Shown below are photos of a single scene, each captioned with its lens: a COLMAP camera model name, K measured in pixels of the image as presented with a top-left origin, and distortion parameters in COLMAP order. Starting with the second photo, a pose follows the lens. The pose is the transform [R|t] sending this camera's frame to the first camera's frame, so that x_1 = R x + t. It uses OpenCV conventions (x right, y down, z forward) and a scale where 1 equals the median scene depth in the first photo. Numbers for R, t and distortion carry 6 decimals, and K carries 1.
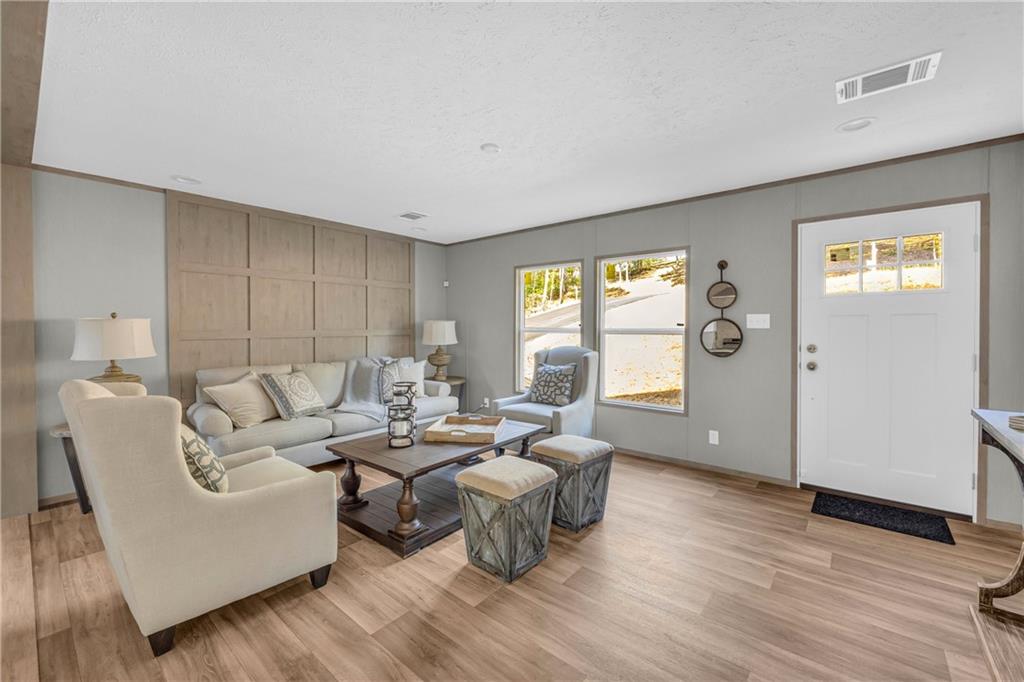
lens RADIAL K [[418.1, 0, 502.9], [0, 418.1, 336.3], [0, 0, 1]] dist [-0.006527, 0.000031]
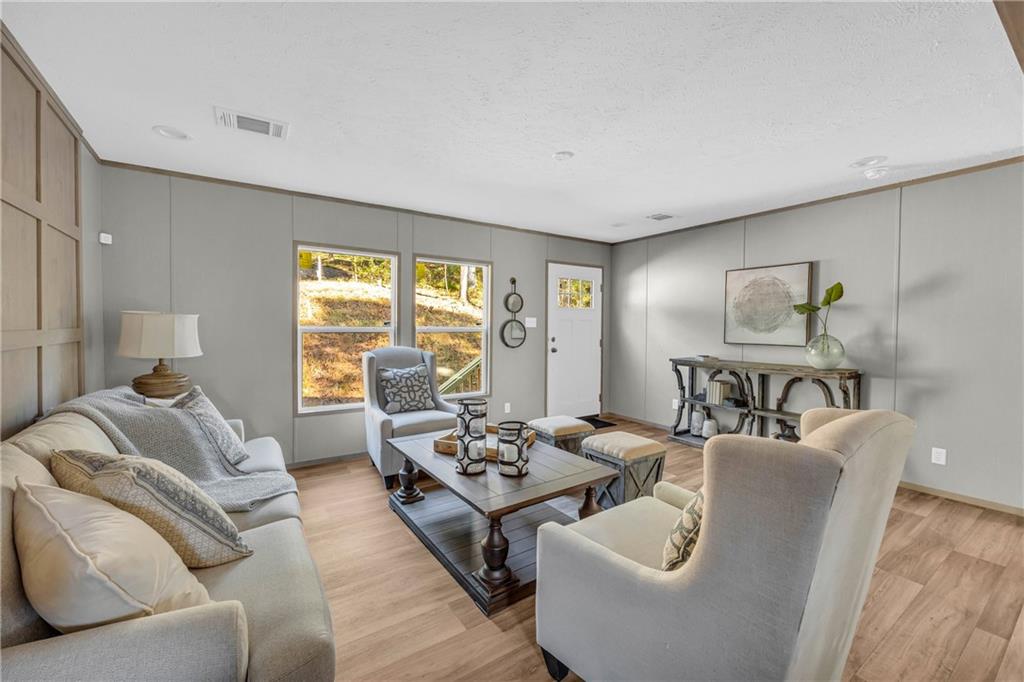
lens RADIAL K [[418.1, 0, 502.9], [0, 418.1, 336.3], [0, 0, 1]] dist [-0.006527, 0.000031]
pose [[0.277578, -0.024154, 0.960399, -0.817245], [0.010994, 0.999698, 0.021965, -0.019515], [-0.960640, 0.004461, 0.277760, 0.654283]]
